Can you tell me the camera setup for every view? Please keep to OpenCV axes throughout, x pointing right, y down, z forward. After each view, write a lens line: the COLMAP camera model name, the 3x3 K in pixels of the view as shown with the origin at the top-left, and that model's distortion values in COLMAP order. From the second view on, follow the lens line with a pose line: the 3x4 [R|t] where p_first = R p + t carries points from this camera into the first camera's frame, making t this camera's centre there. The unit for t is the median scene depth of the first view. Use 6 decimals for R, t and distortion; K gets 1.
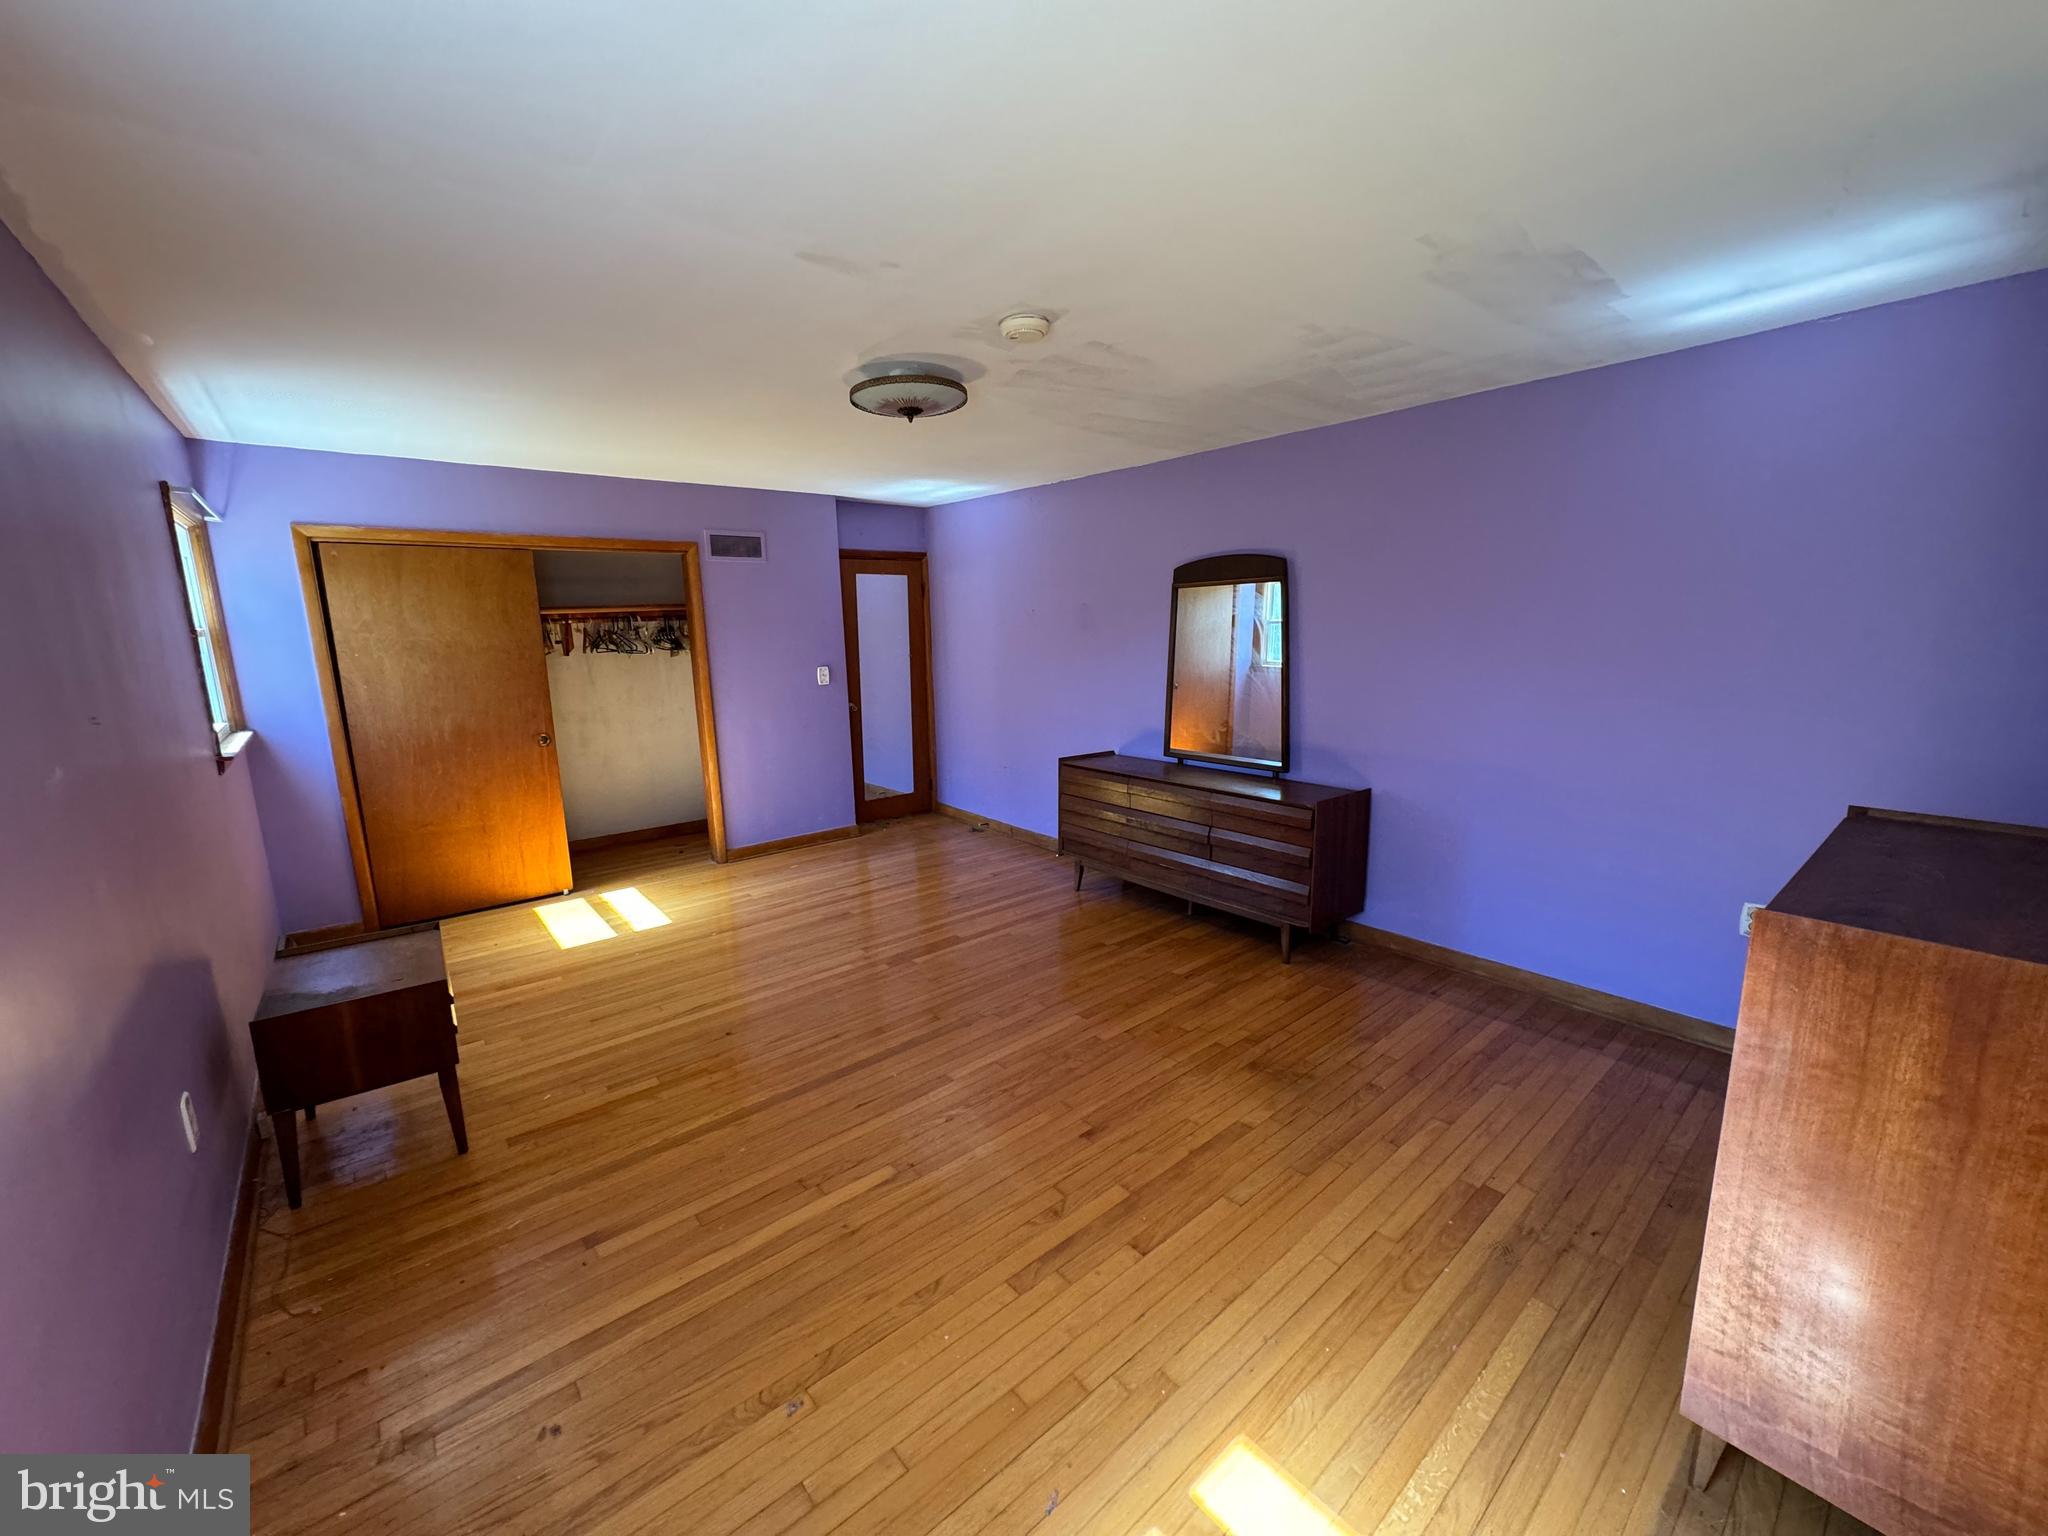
lens RADIAL K [[813.3, 0, 1024.0], [0, 813.3, 768.0], [0, 0, 1]] dist [0.000464, 0.000017]
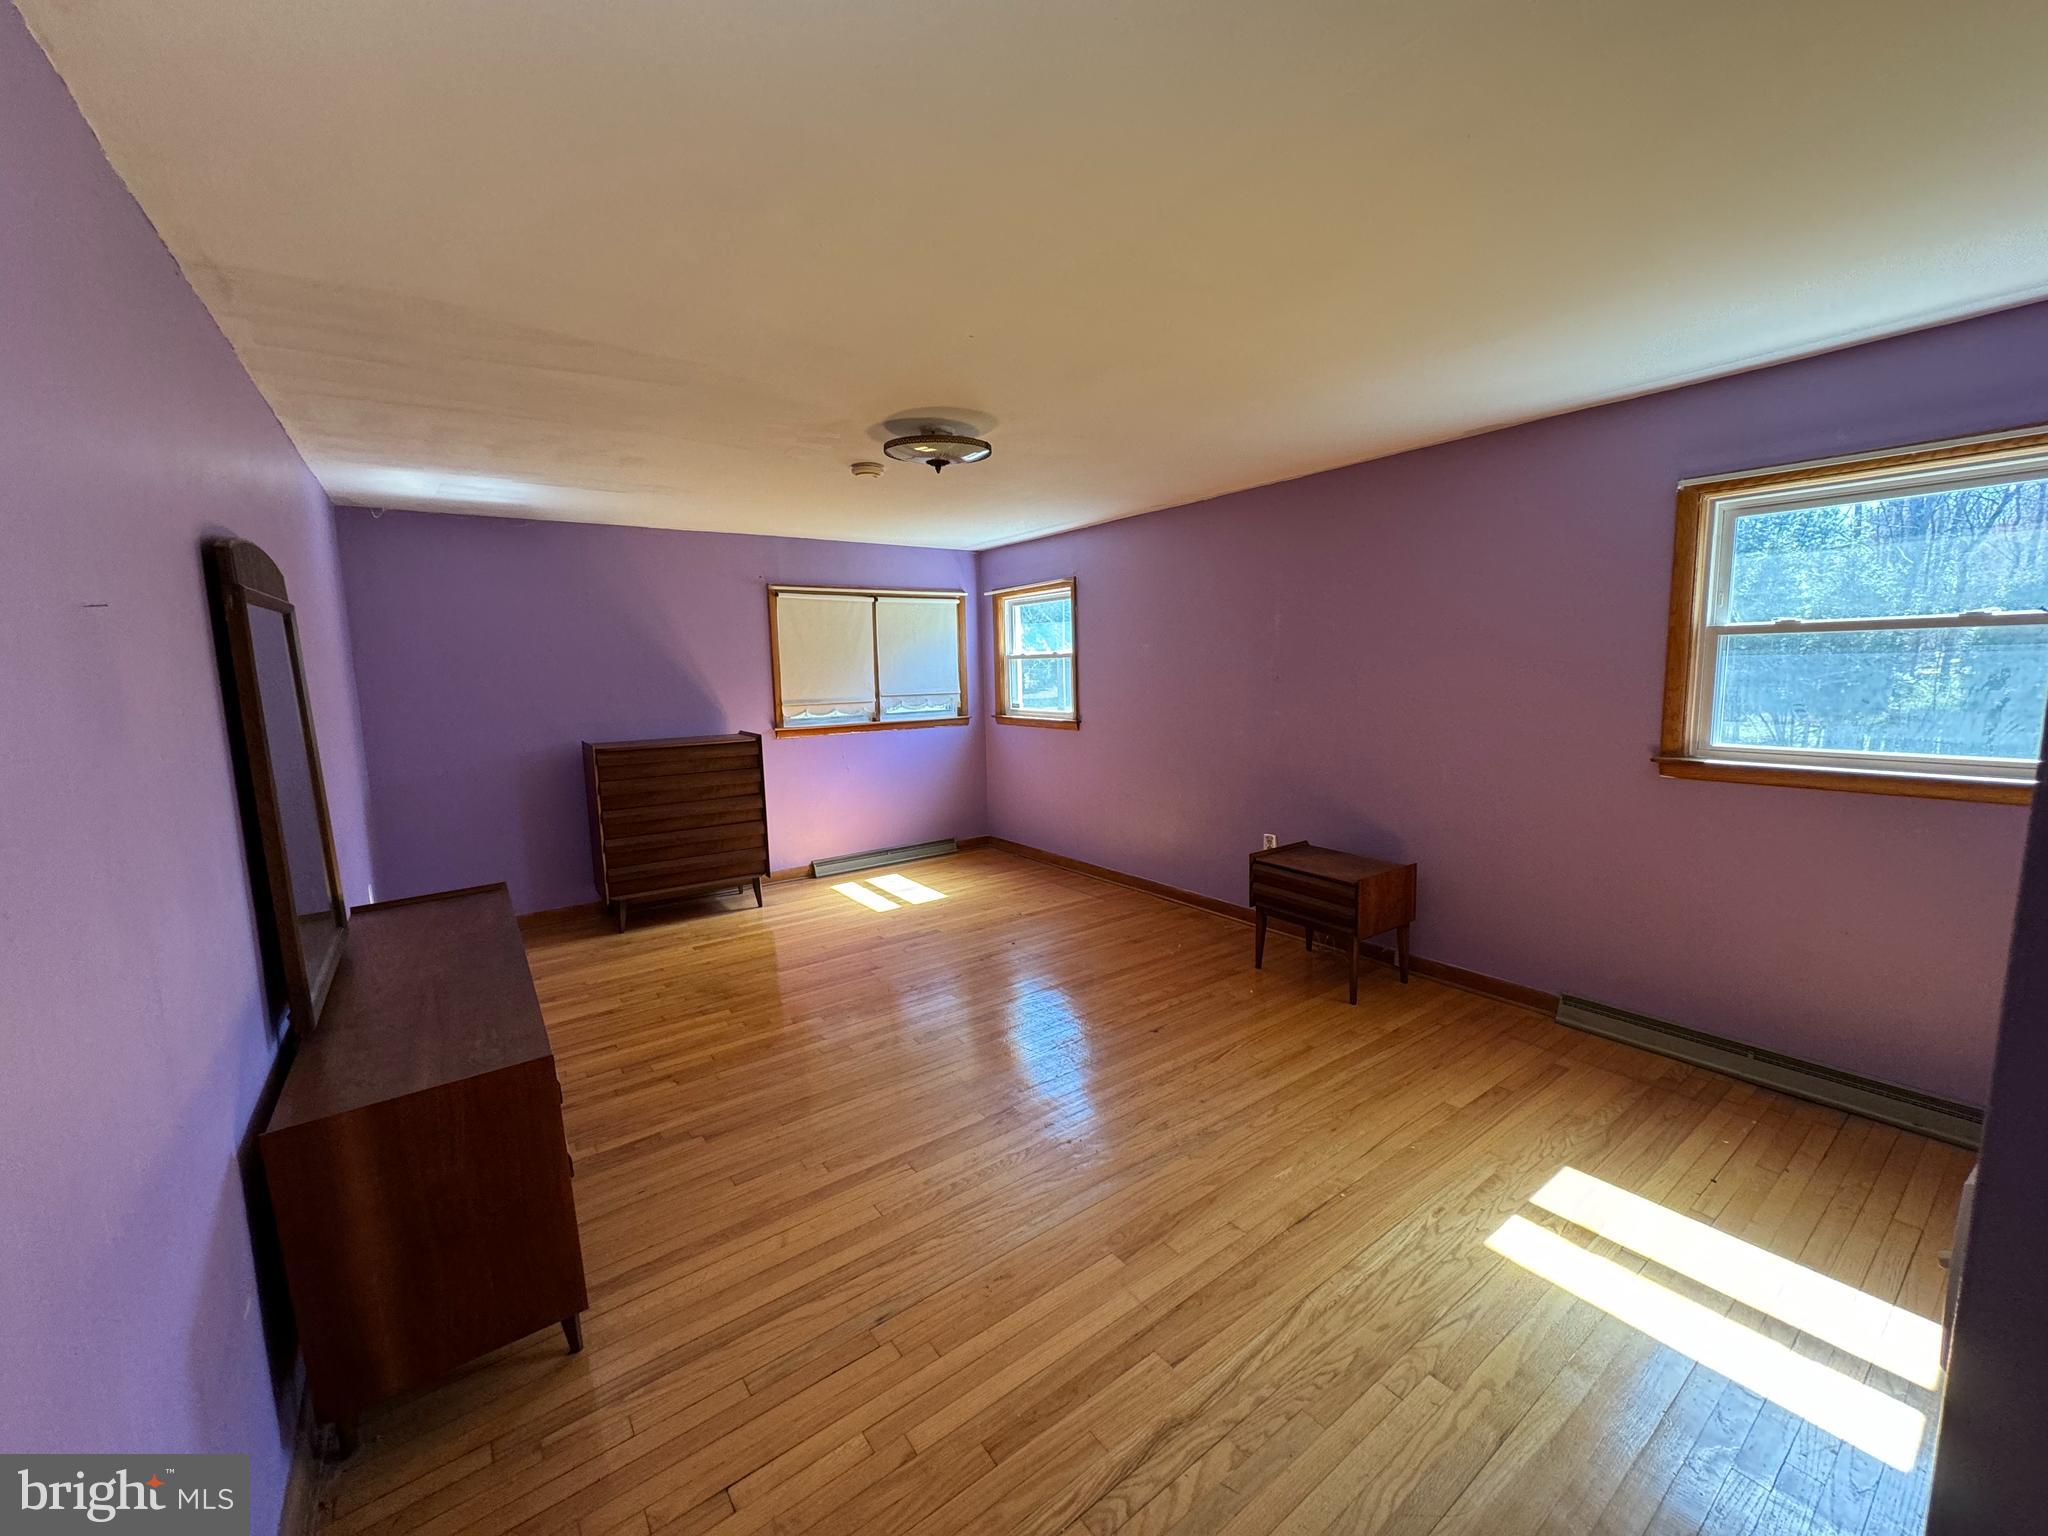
lens RADIAL K [[813.3, 0, 1024.0], [0, 813.3, 768.0], [0, 0, 1]] dist [0.000464, 0.000017]
pose [[-0.996263, 0.035830, 0.078585, -0.316342], [0.058176, 0.950902, 0.303976, -0.364178], [-0.063835, 0.307411, -0.949433, 2.087825]]
